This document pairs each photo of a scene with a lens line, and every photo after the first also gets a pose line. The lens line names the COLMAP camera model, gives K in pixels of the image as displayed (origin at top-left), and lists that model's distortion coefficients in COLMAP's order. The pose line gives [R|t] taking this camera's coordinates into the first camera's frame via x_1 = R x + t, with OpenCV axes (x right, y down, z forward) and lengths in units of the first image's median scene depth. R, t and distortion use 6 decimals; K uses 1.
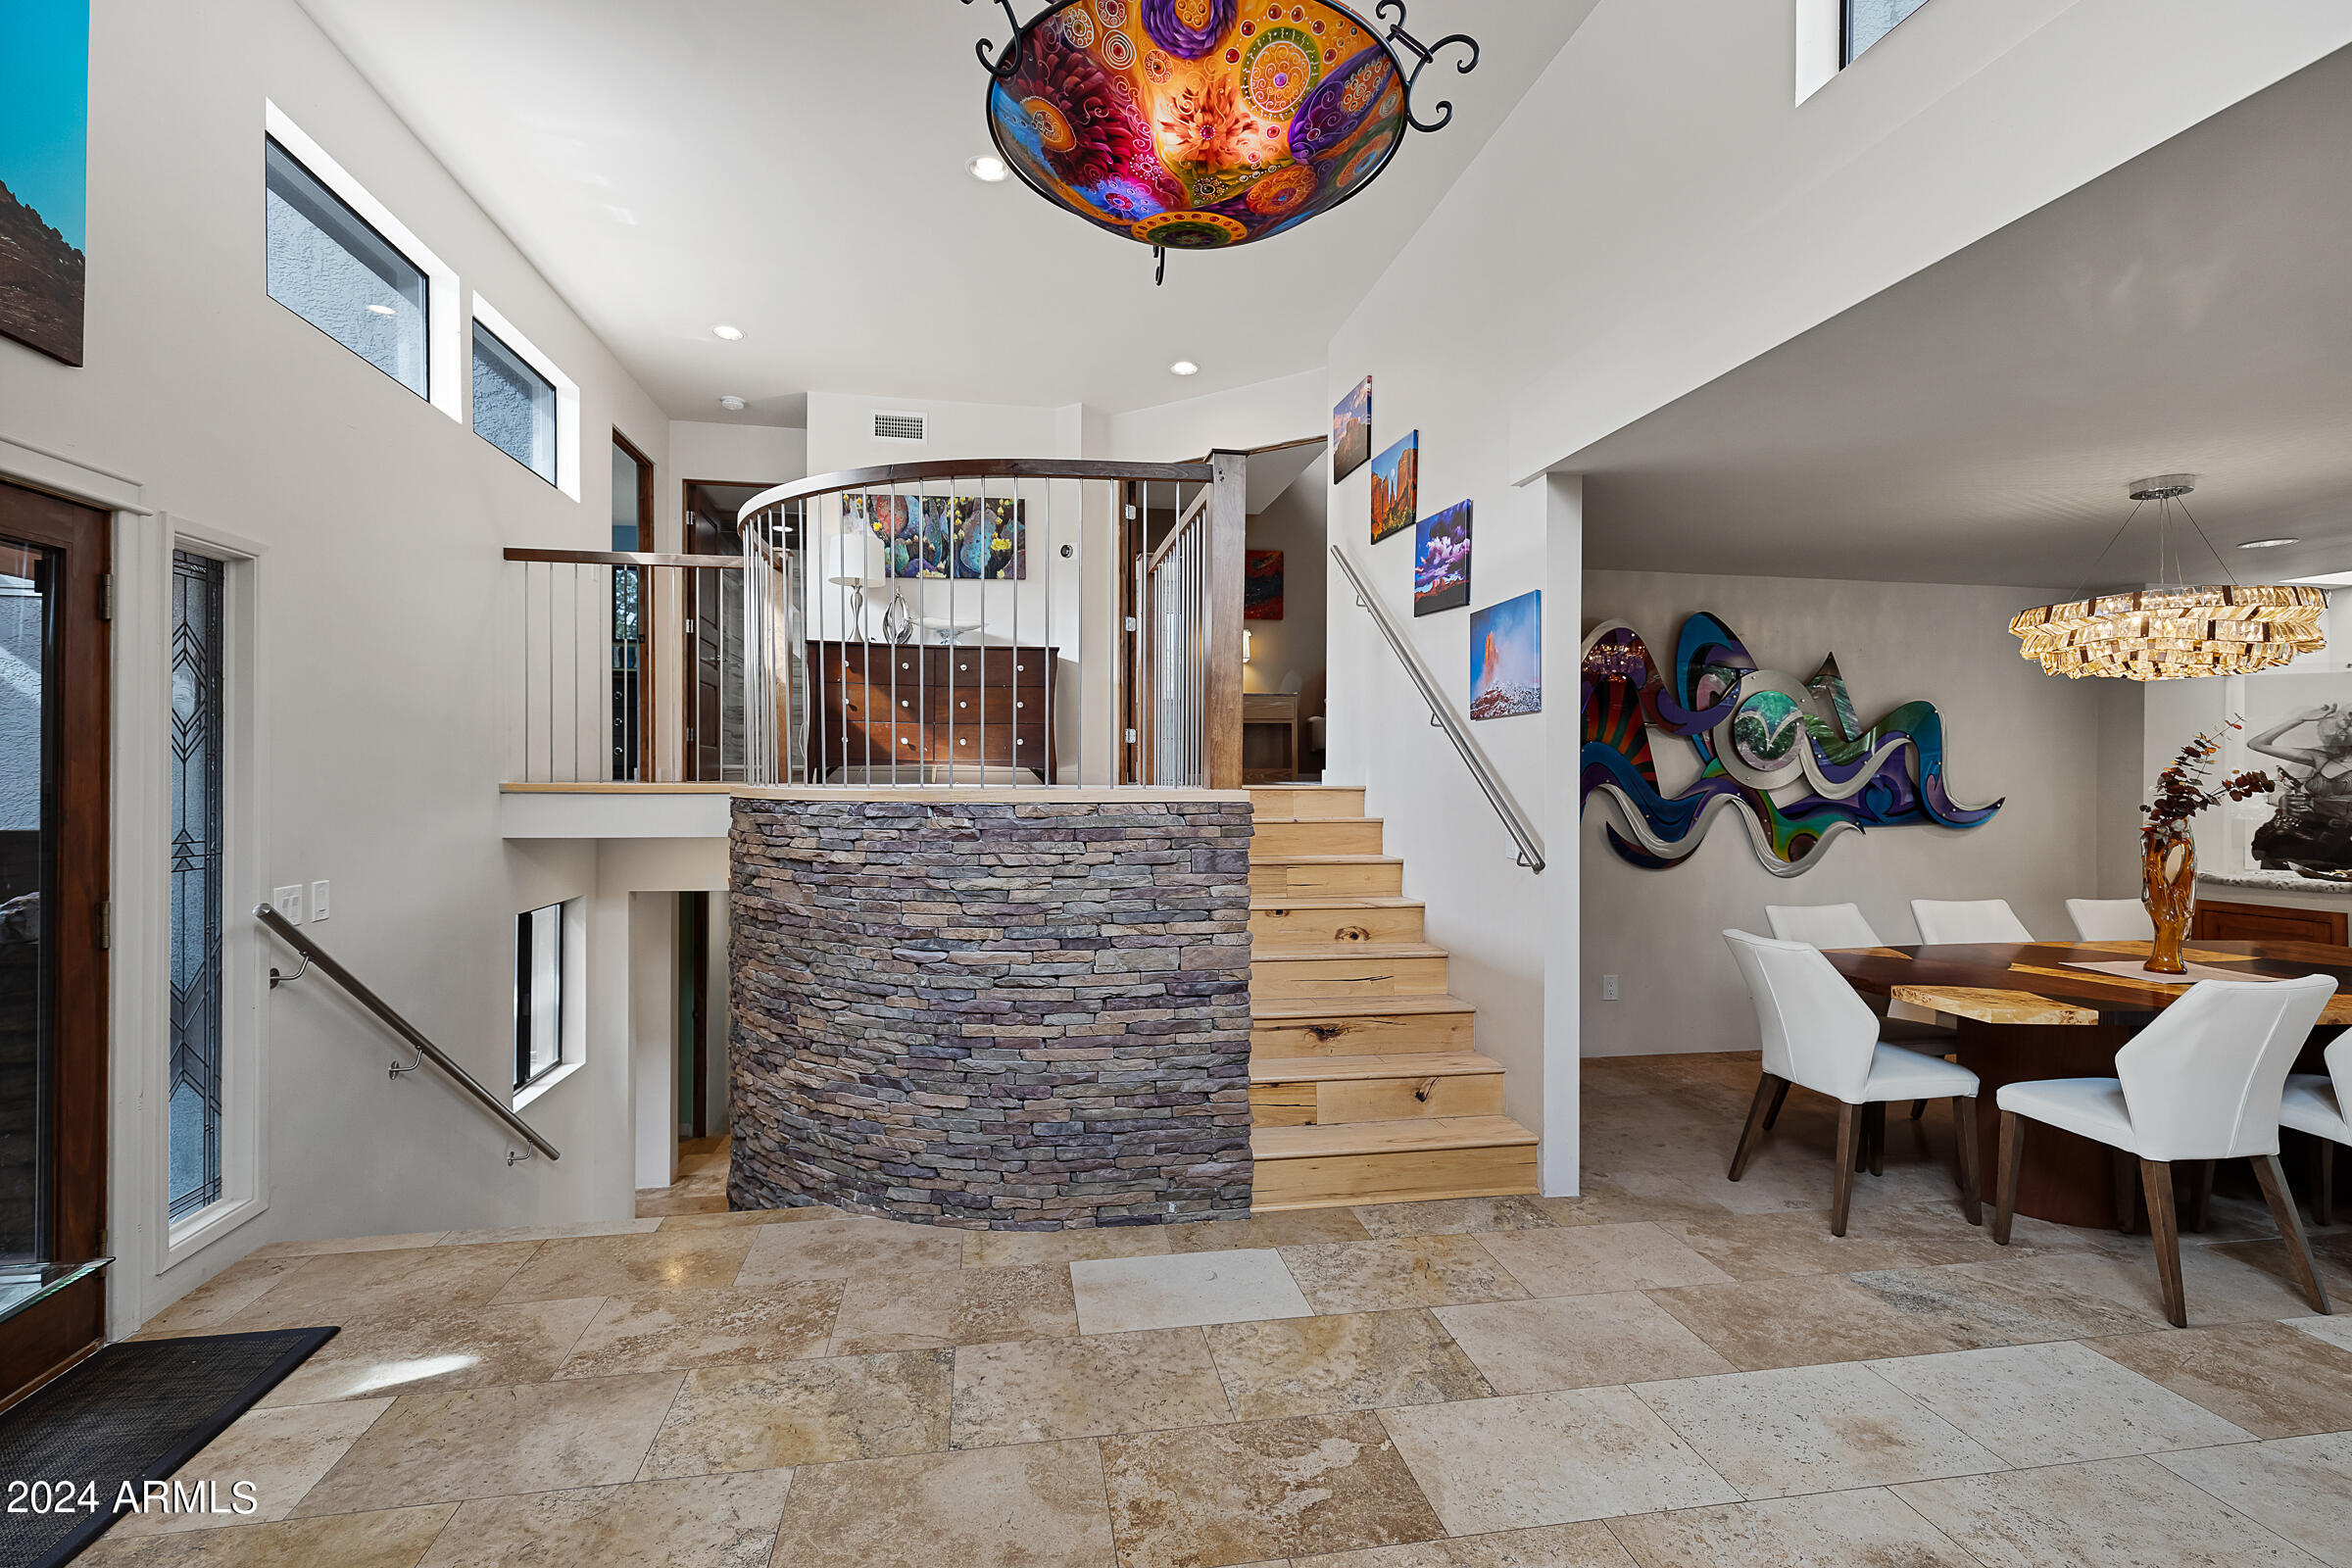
lens RADIAL K [[1077.0, 0, 1171.8], [0, 1077.0, 779.4], [0, 0, 1]] dist [0.011763, -0.001011]
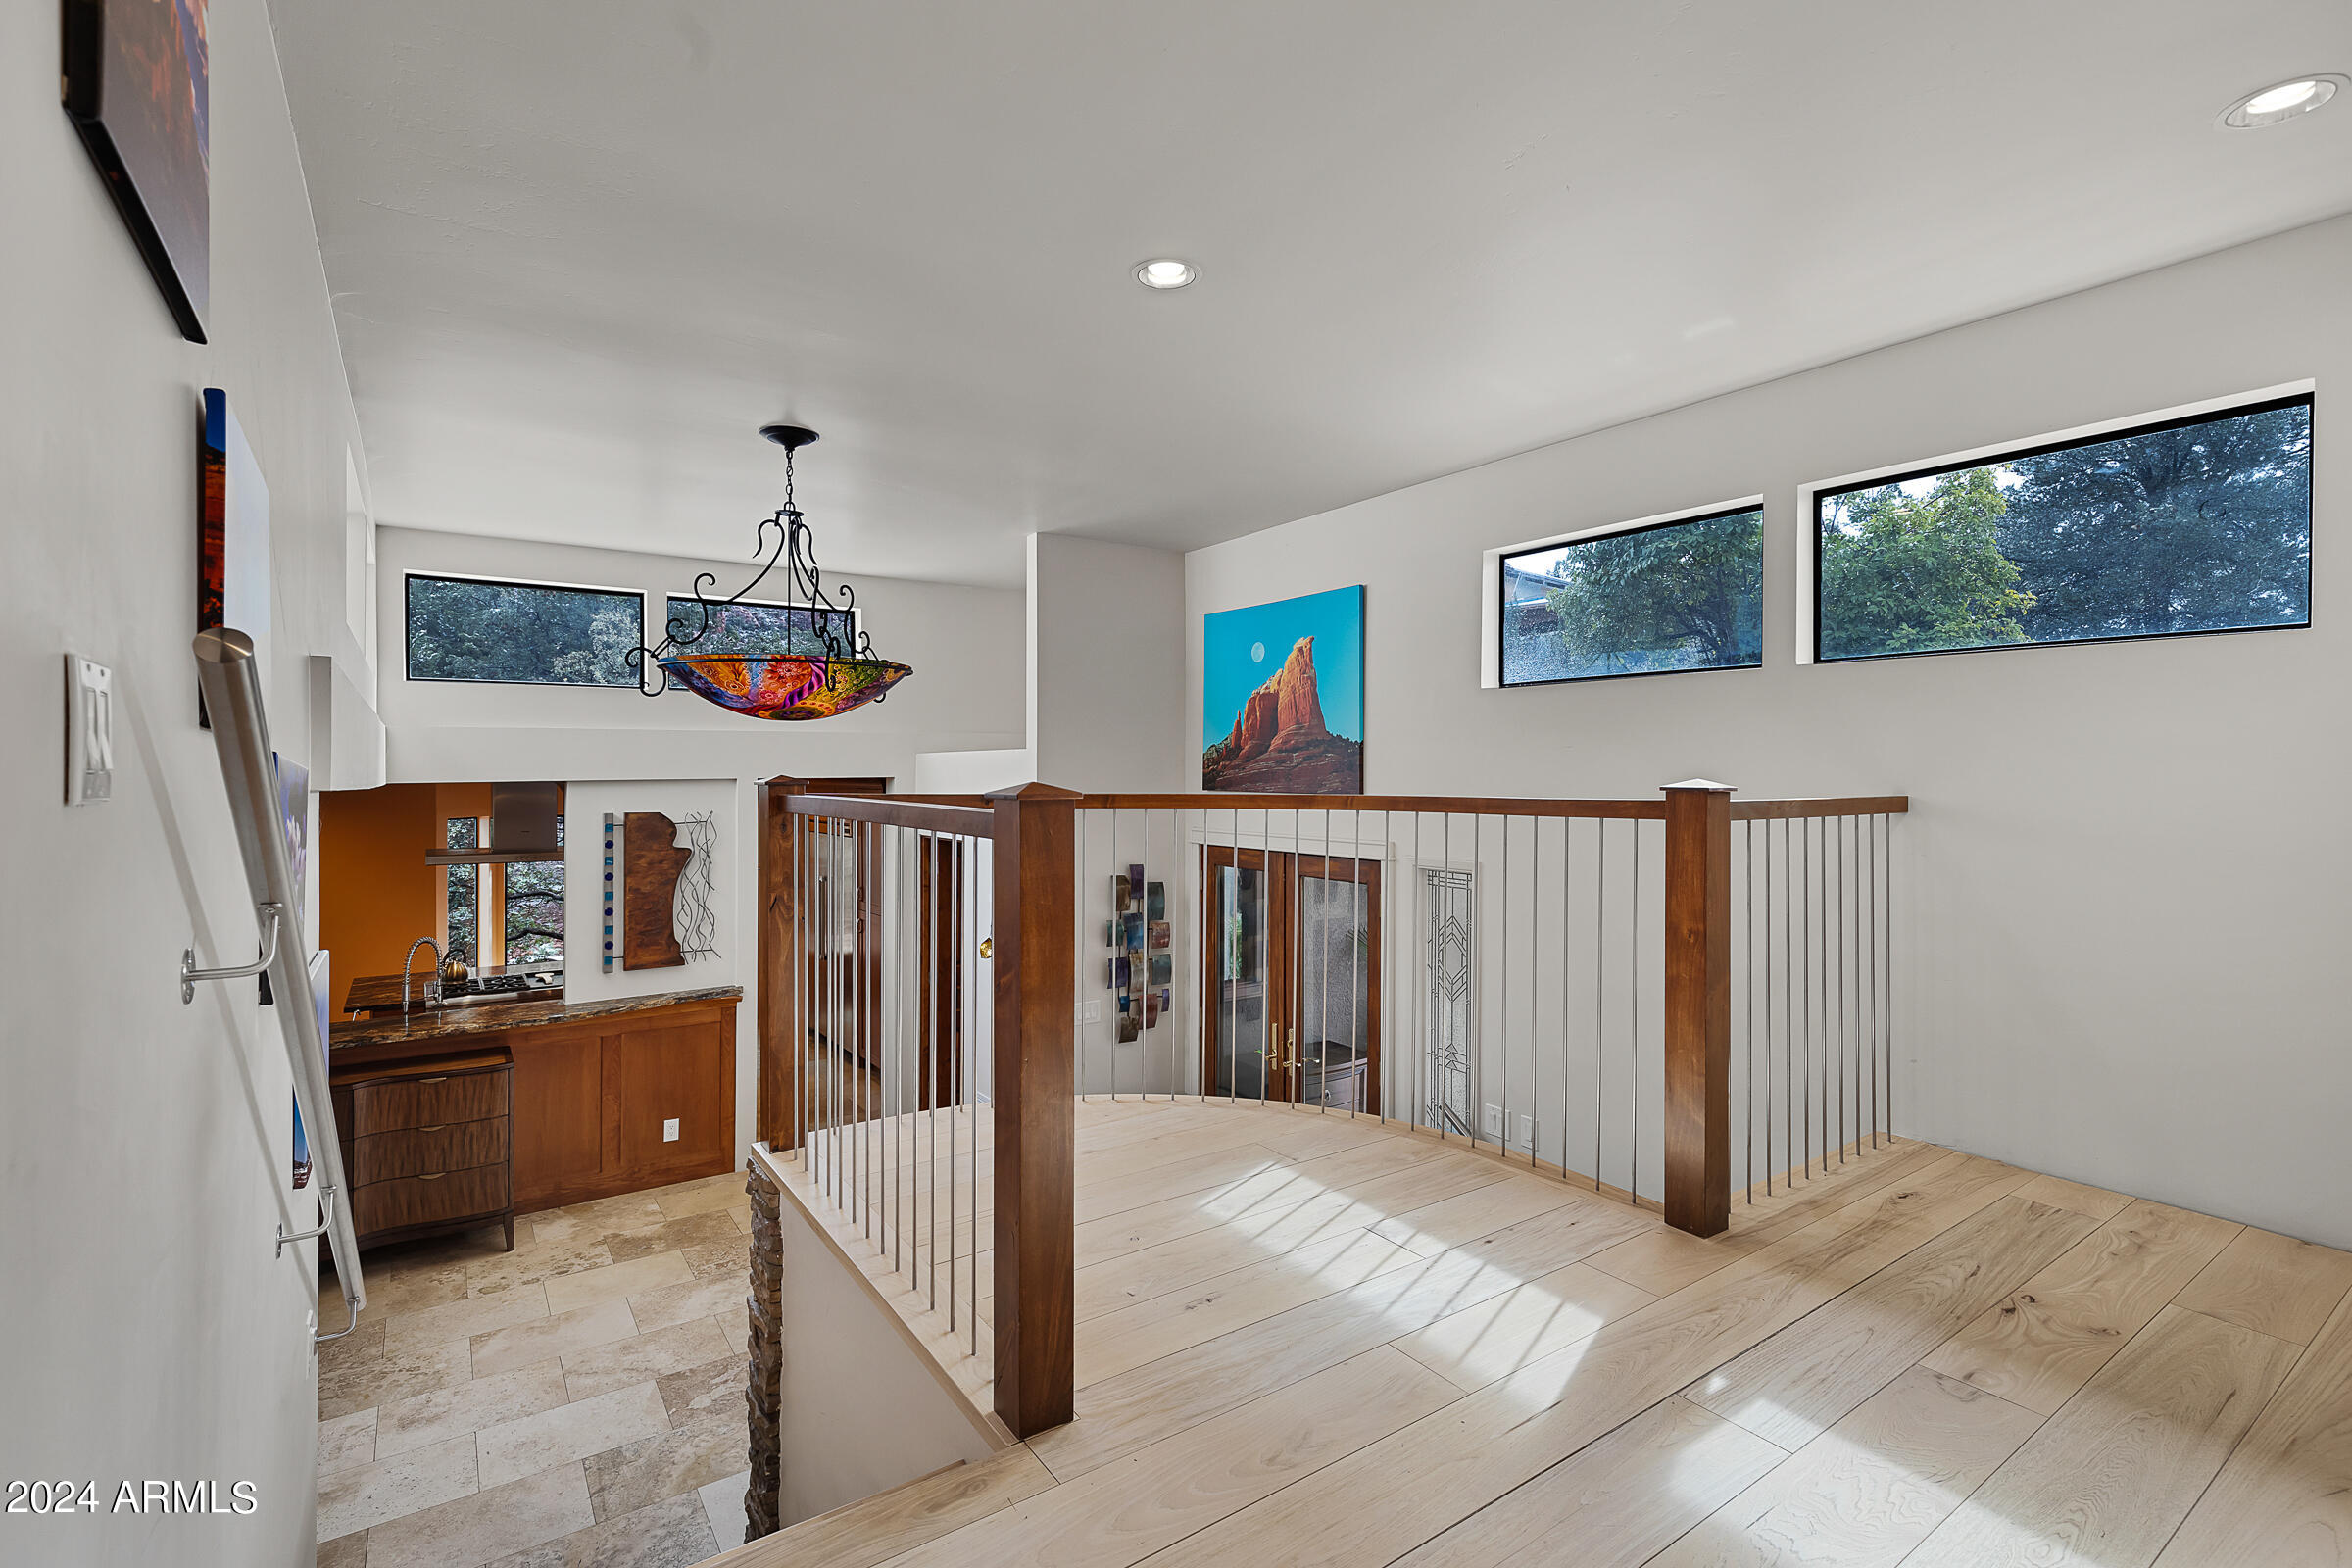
lens RADIAL K [[1071.7, 0, 1179.0], [0, 1071.7, 785.6], [0, 0, 1]] dist [0.003503, -0.000082]
pose [[-0.902587, -0.001640, -0.430505, 0.137615], [-0.010702, 0.999769, 0.018629, -0.321180], [0.430375, 0.021421, -0.902396, 1.974040]]
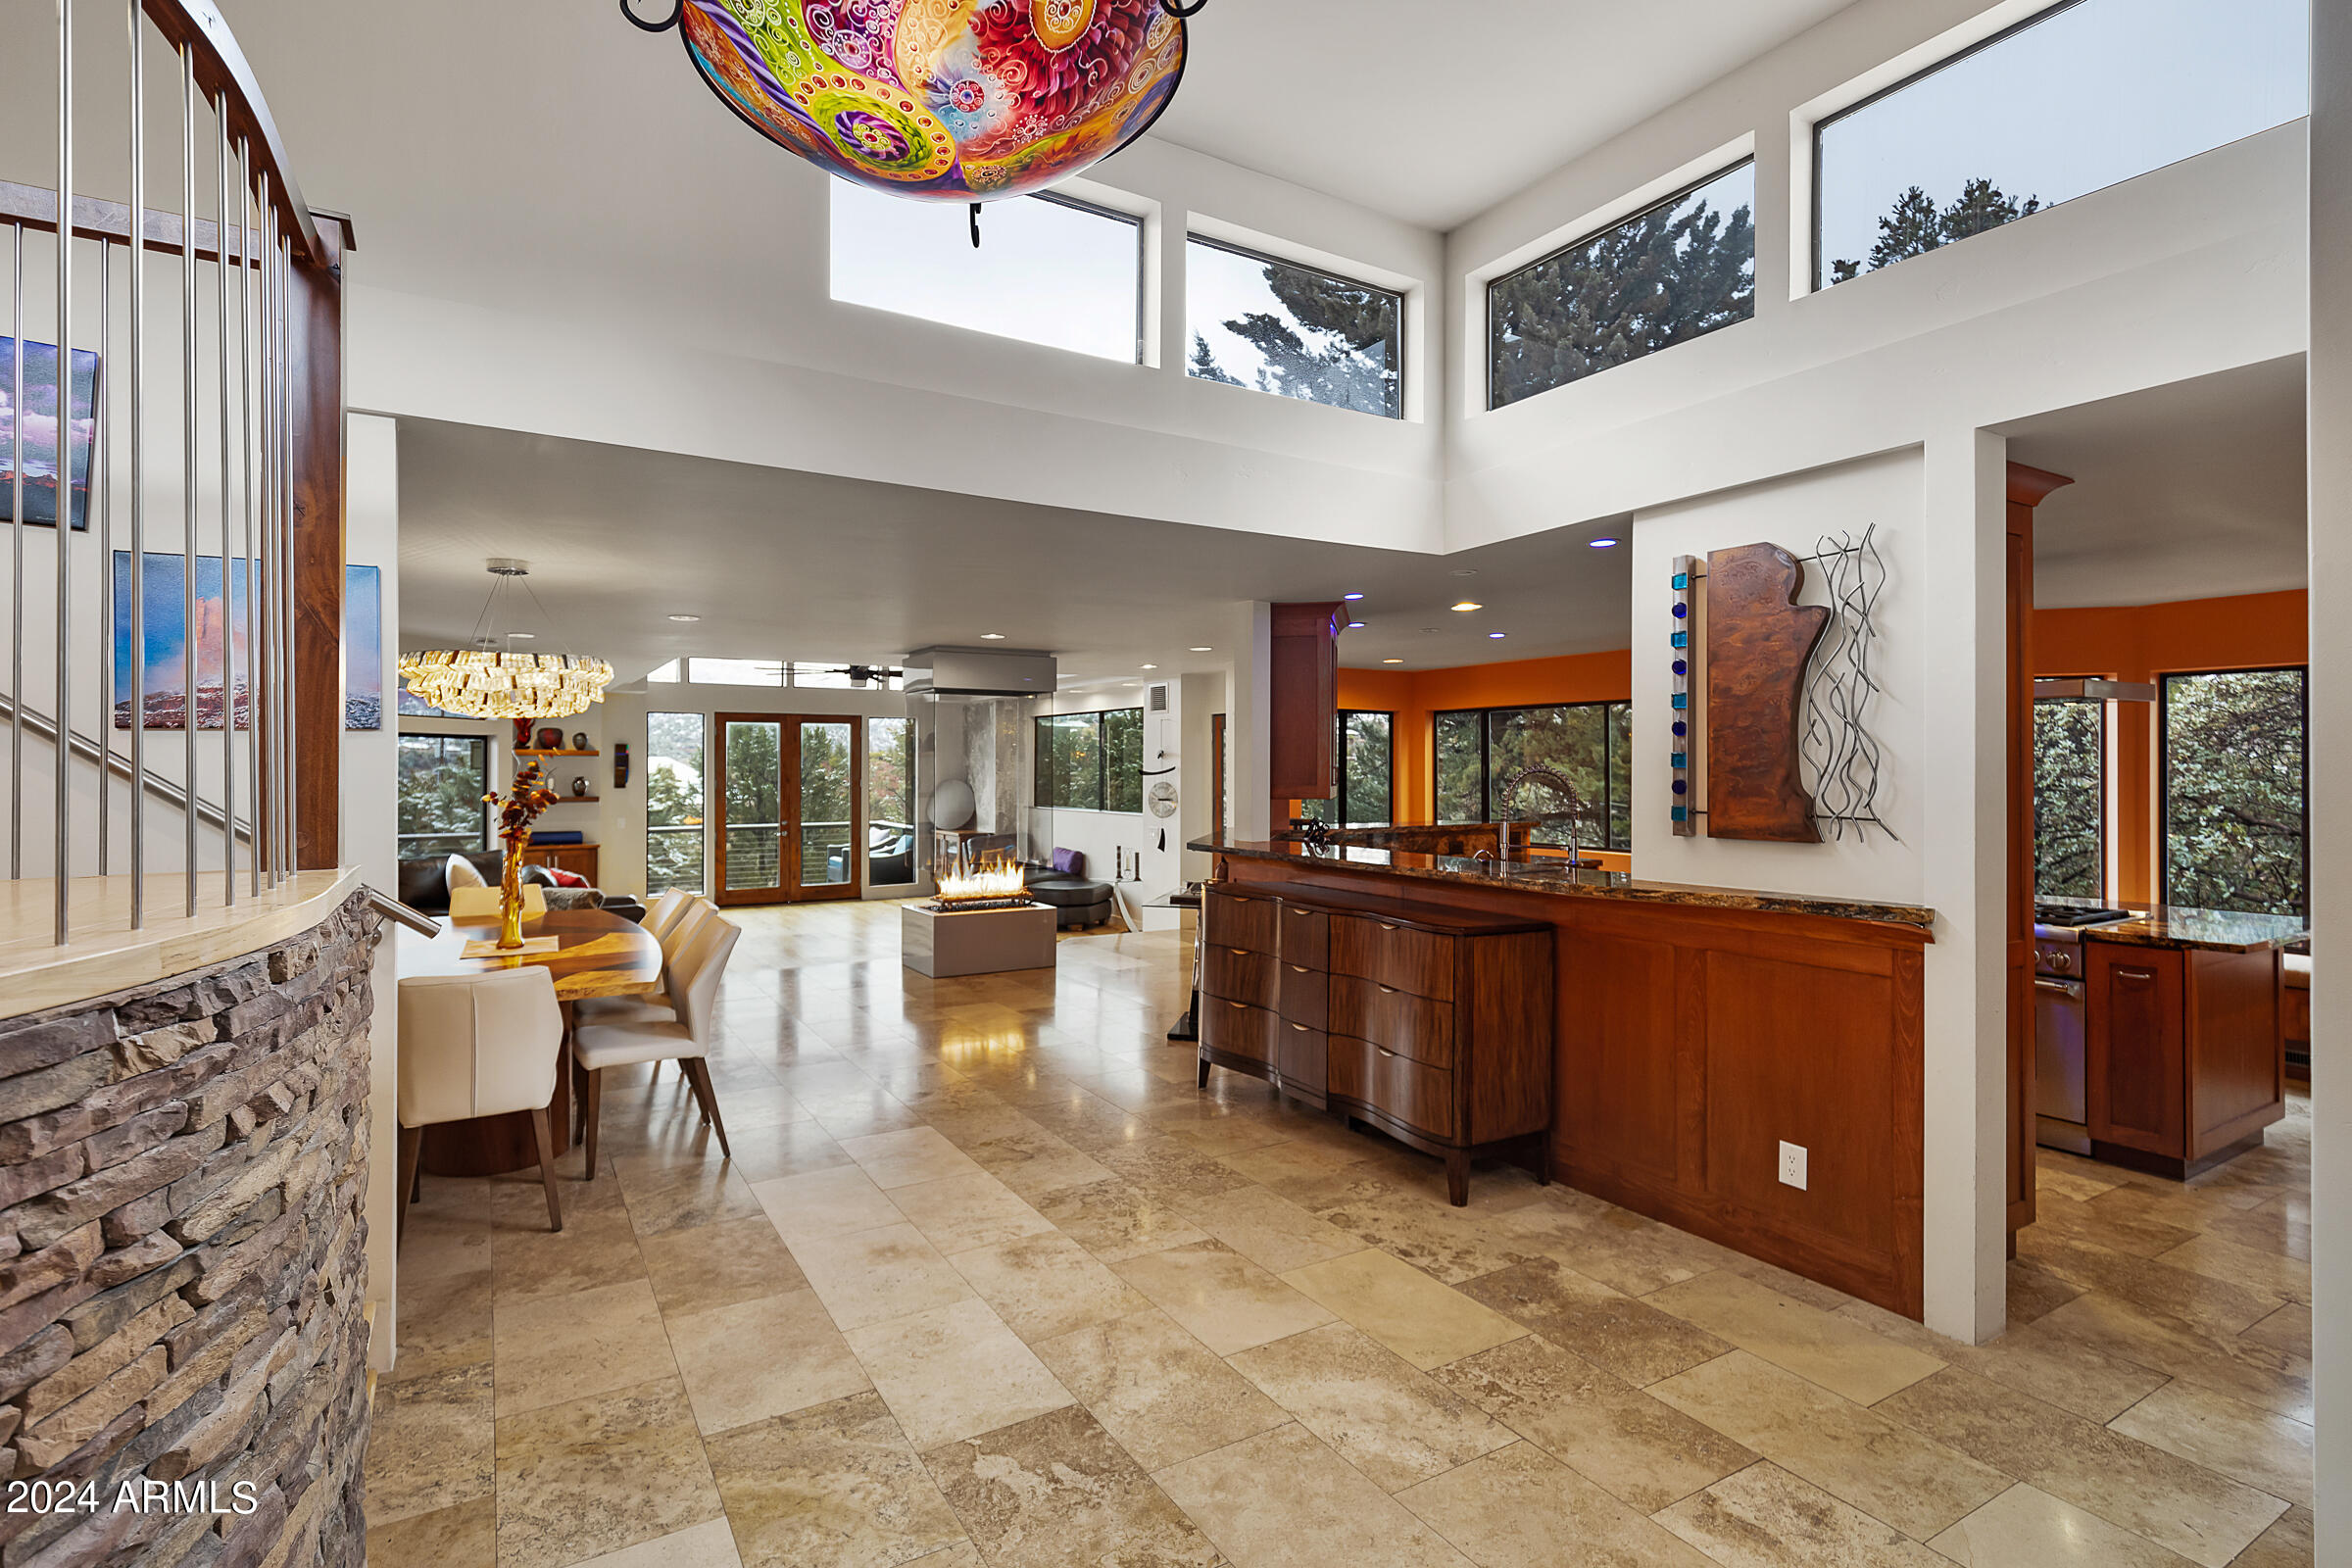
lens RADIAL K [[1105.9, 0, 1119.6], [0, 1105.9, 773.2], [0, 0, 1]] dist [0.003854, 0.000289]
pose [[-0.341385, -0.008089, 0.939889, -0.581875], [0.006730, 0.999916, 0.011050, -0.039362], [-0.939899, 0.010098, -0.341302, 0.815107]]
